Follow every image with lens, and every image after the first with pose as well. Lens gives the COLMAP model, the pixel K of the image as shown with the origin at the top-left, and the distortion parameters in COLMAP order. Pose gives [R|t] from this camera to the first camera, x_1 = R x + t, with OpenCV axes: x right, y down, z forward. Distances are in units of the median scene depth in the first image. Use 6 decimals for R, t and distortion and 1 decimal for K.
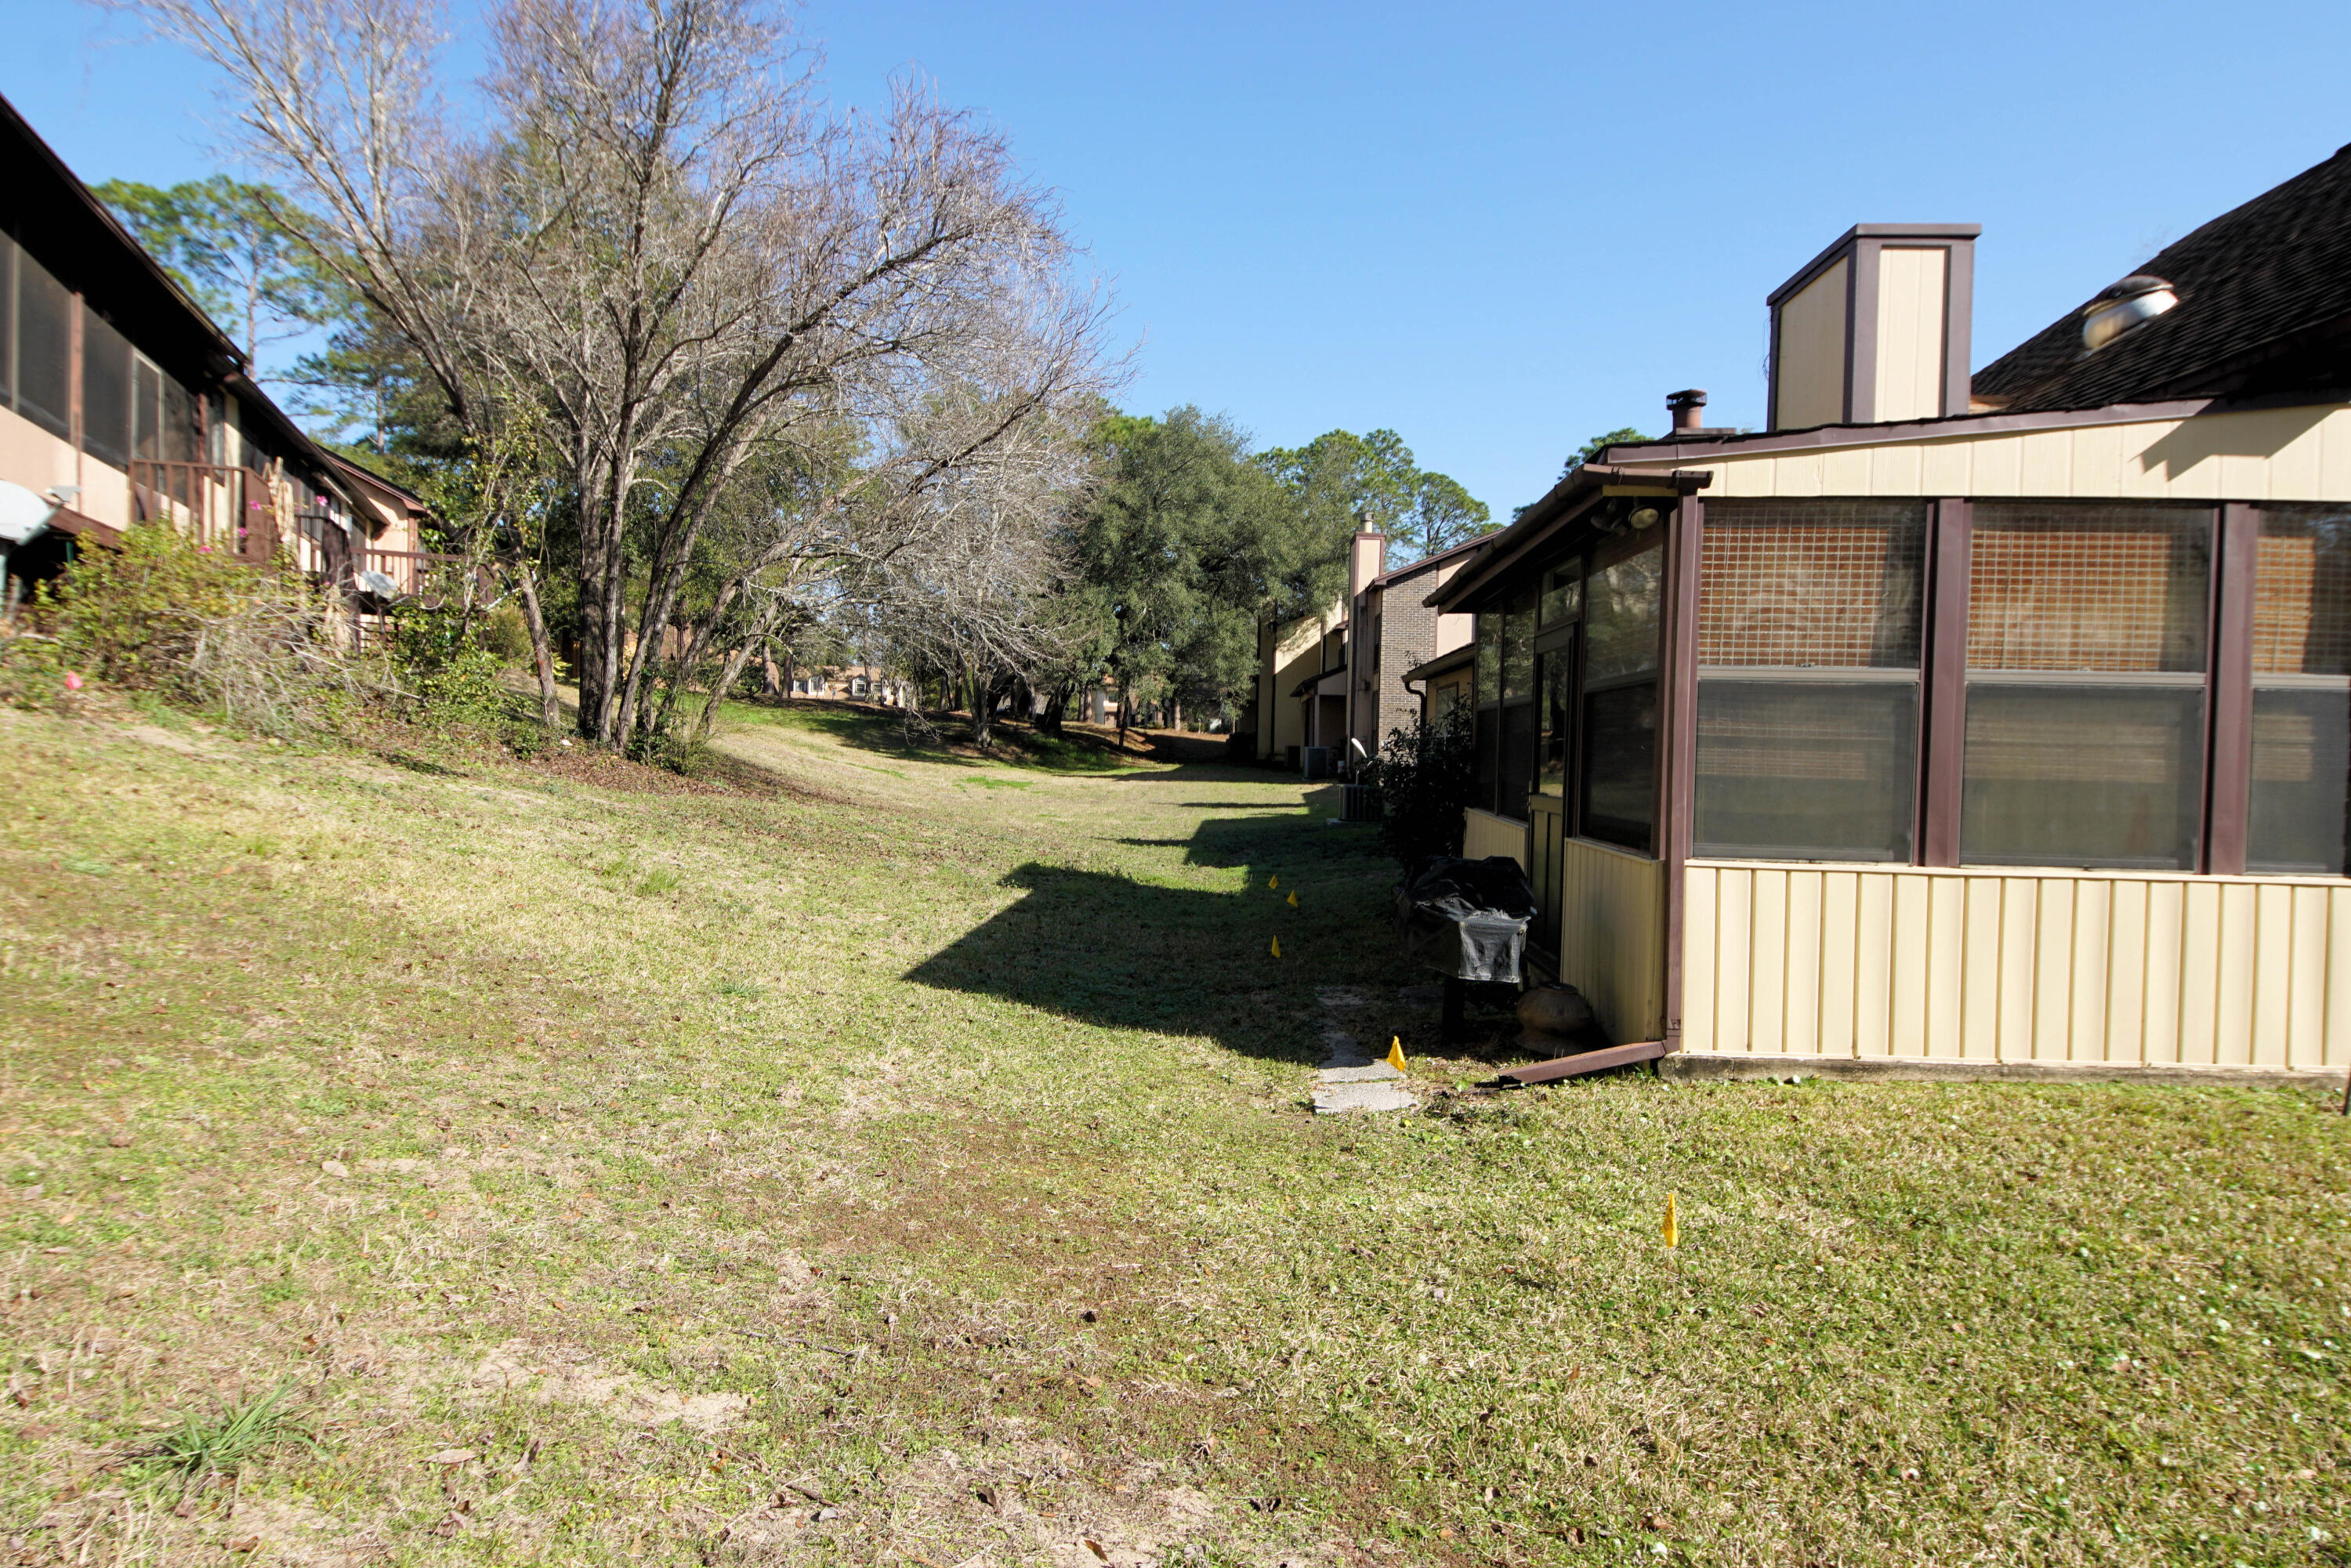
lens RADIAL K [[1263.6, 0, 1153.3], [0, 1263.6, 774.3], [0, 0, 1]] dist [0.022088, -0.019867]
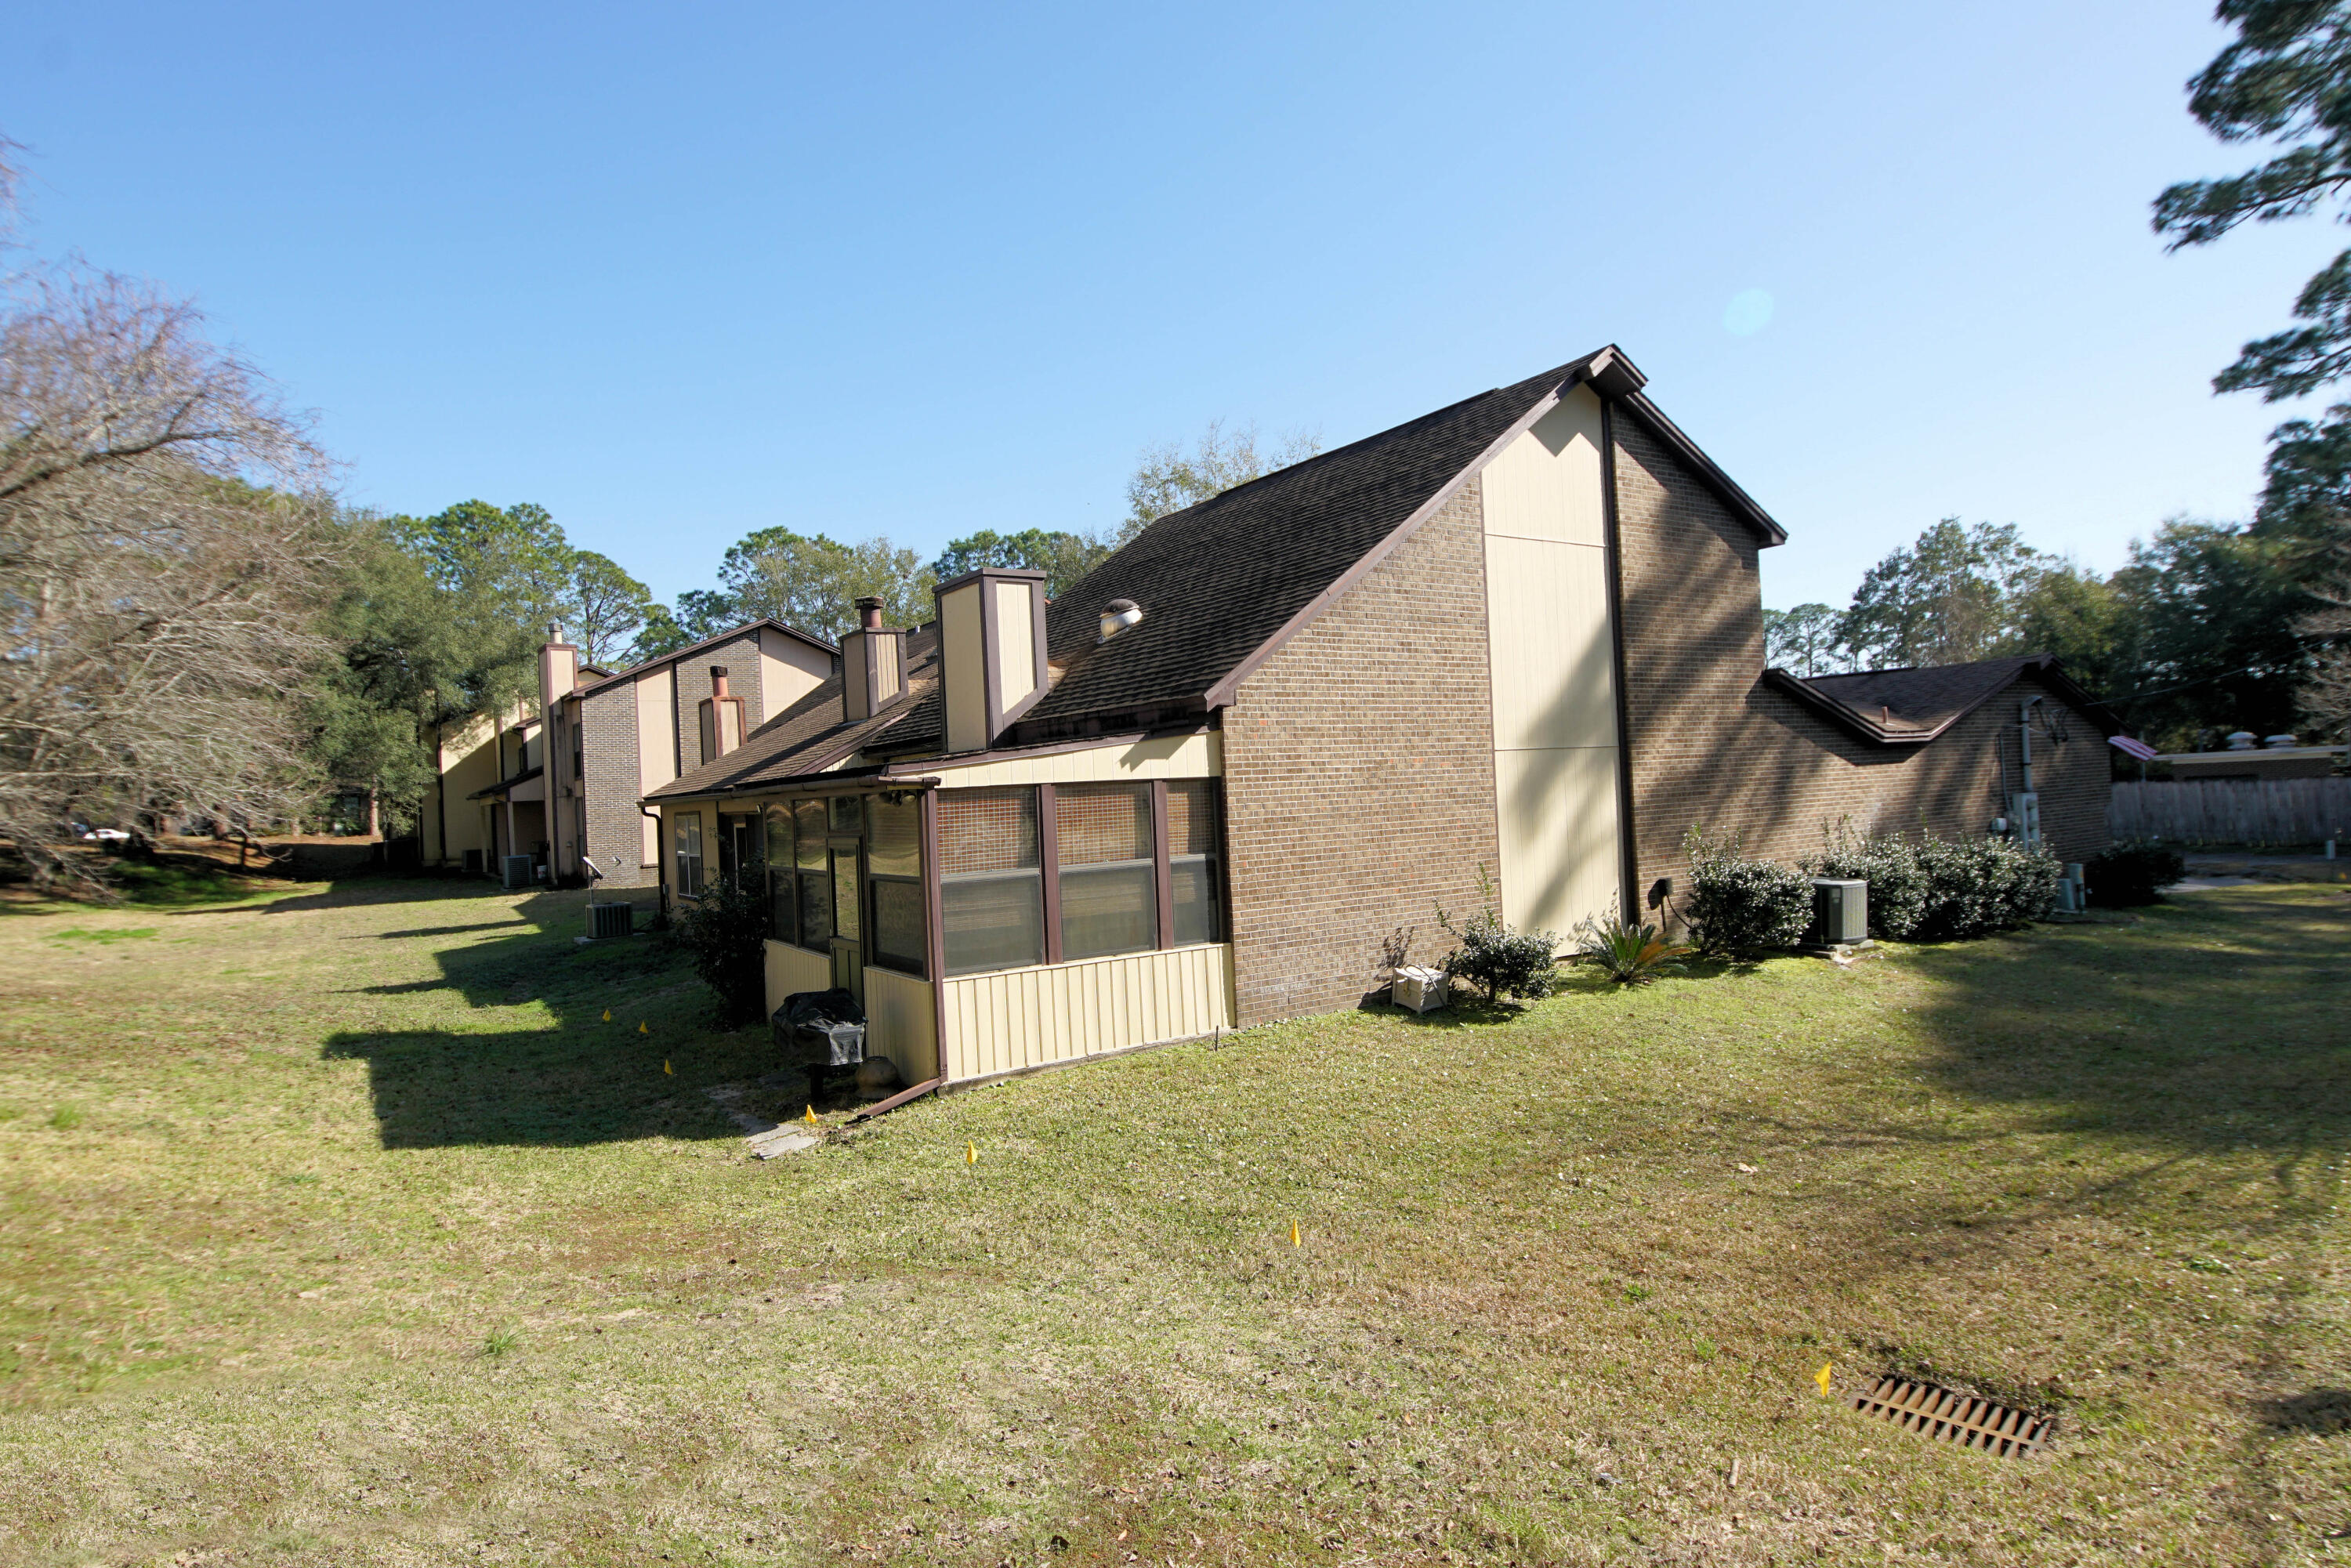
lens RADIAL K [[1263.6, 0, 1166.9], [0, 1263.6, 770.6], [0, 0, 1]] dist [0.022088, -0.019867]
pose [[0.794269, -0.050868, 0.605432, -0.433786], [0.080210, 0.996546, -0.021498, -0.172647], [-0.602248, 0.065636, 0.795606, -0.712671]]
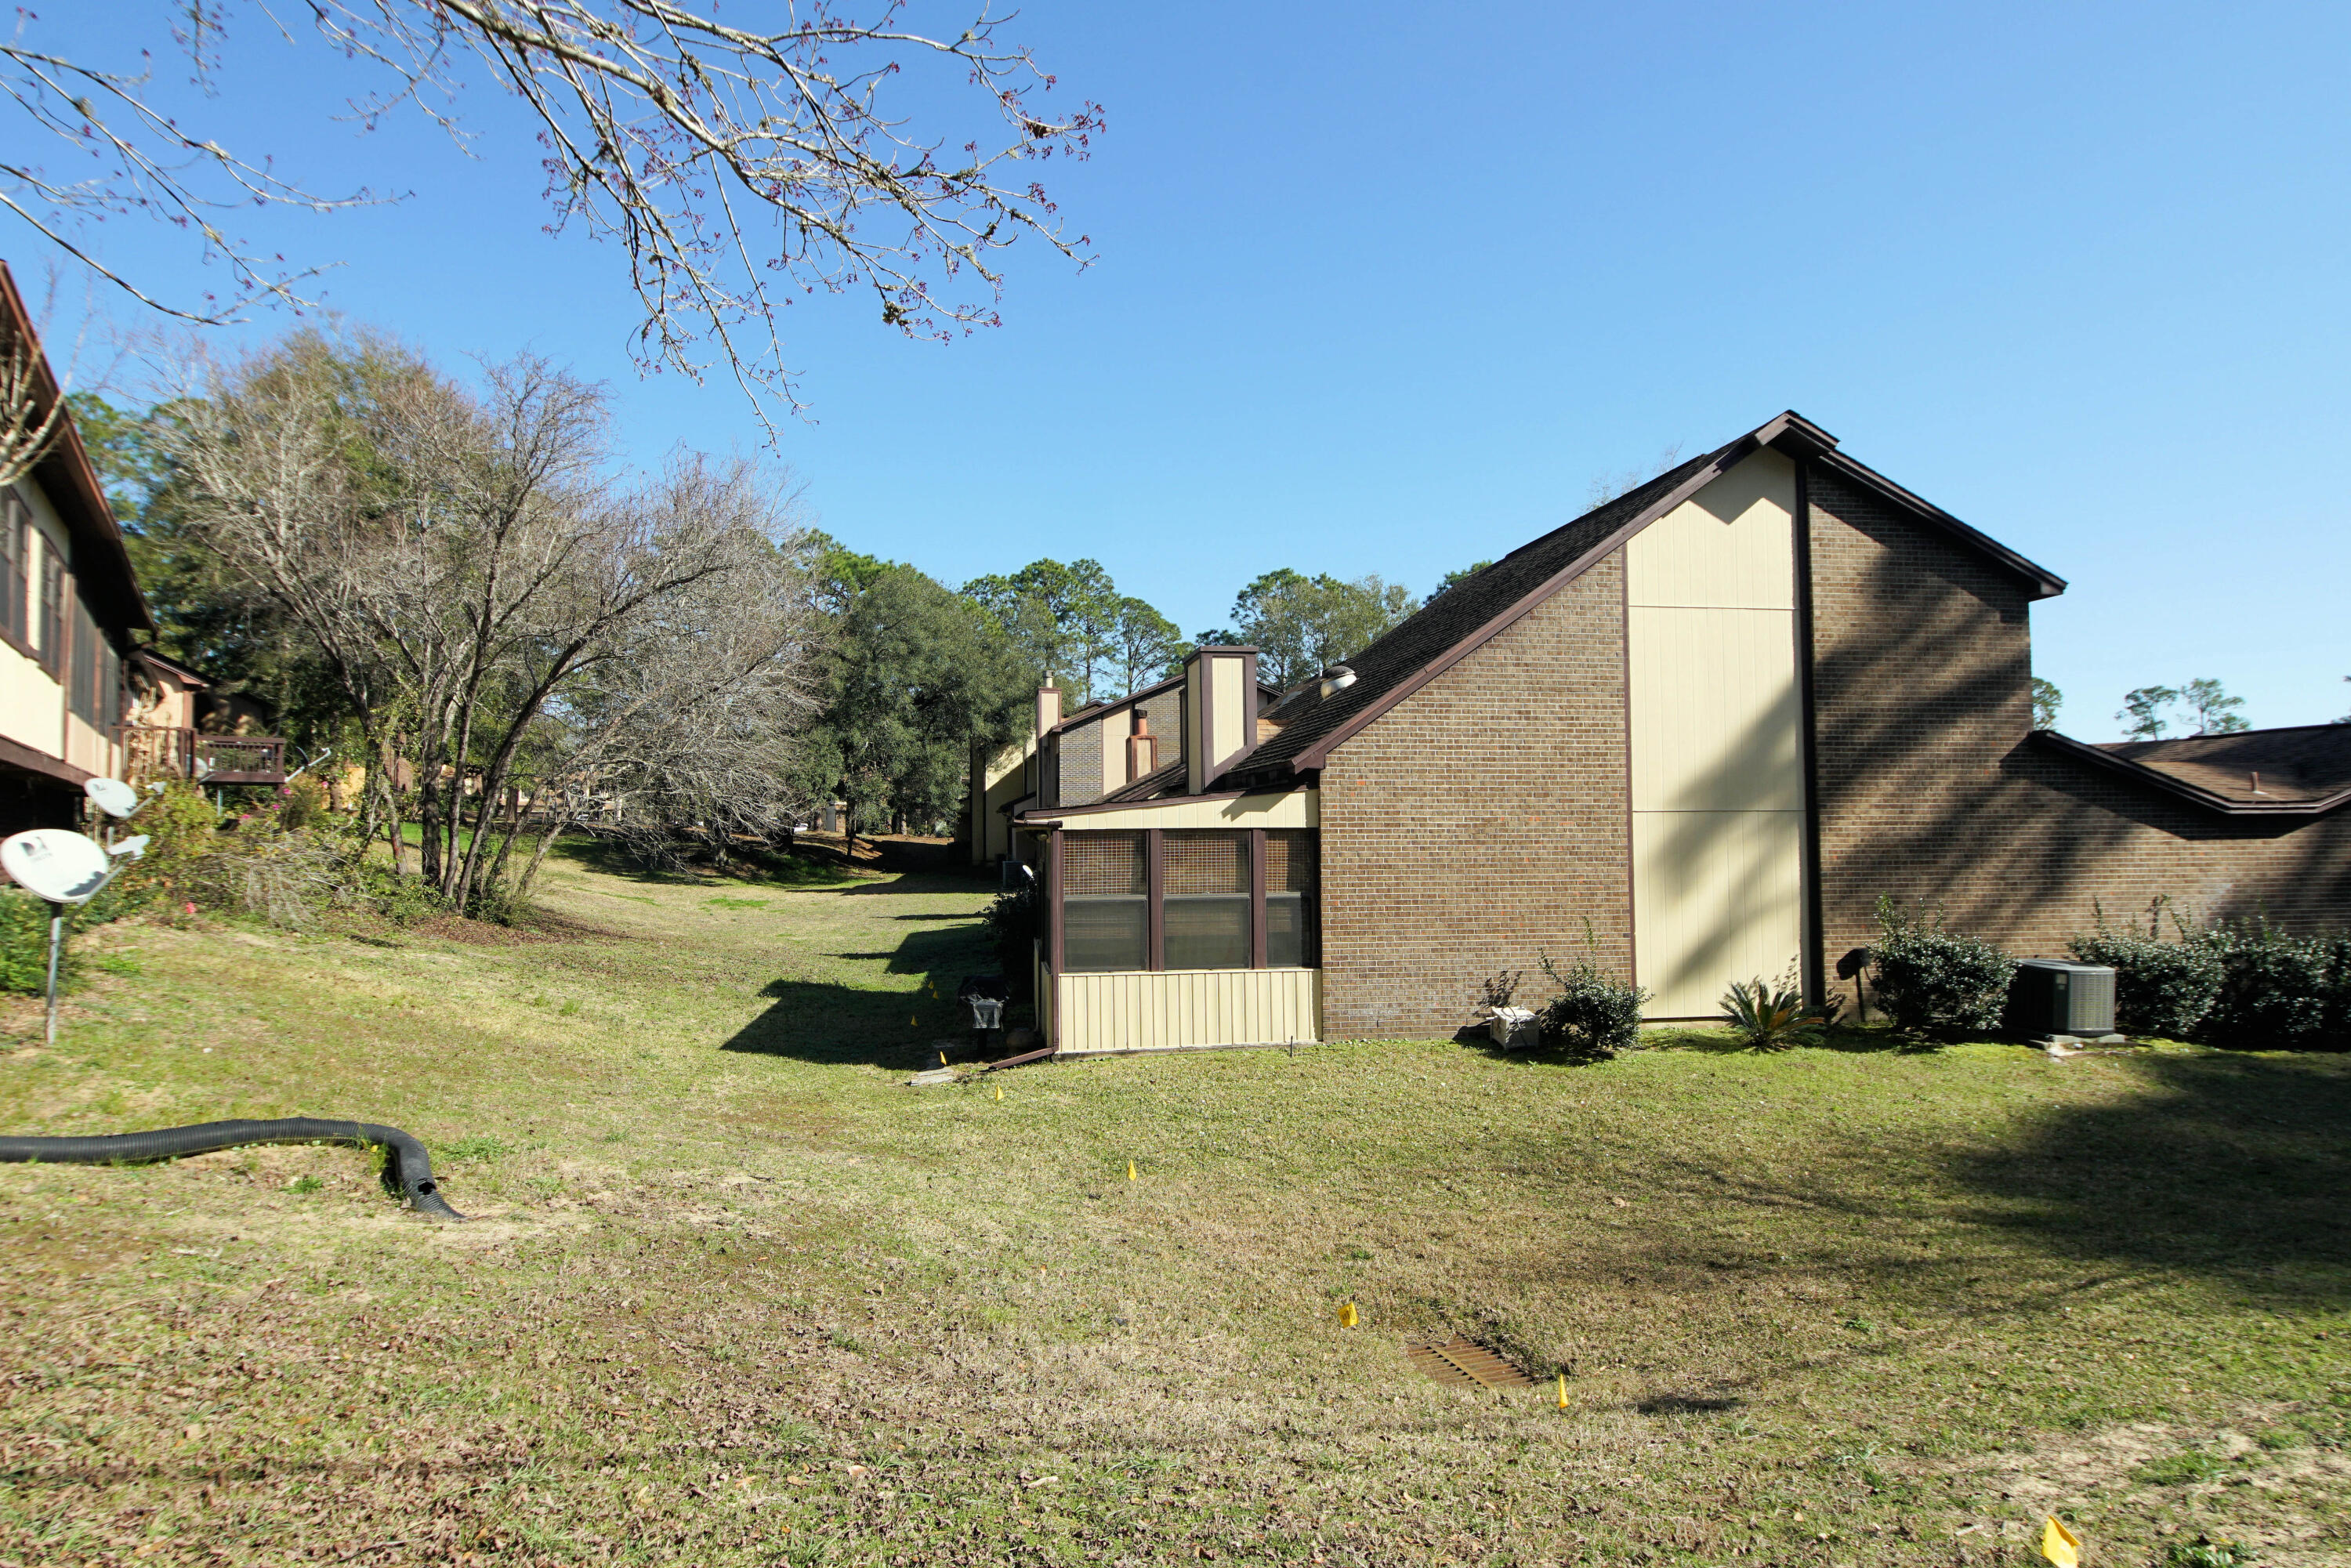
lens RADIAL K [[1263.6, 0, 1164.6], [0, 1263.6, 775.2], [0, 0, 1]] dist [0.022088, -0.019867]
pose [[0.976664, -0.020981, 0.213744, 0.091311], [0.034848, 0.997510, -0.061314, -0.161896], [-0.211926, 0.067332, 0.974964, -1.486924]]
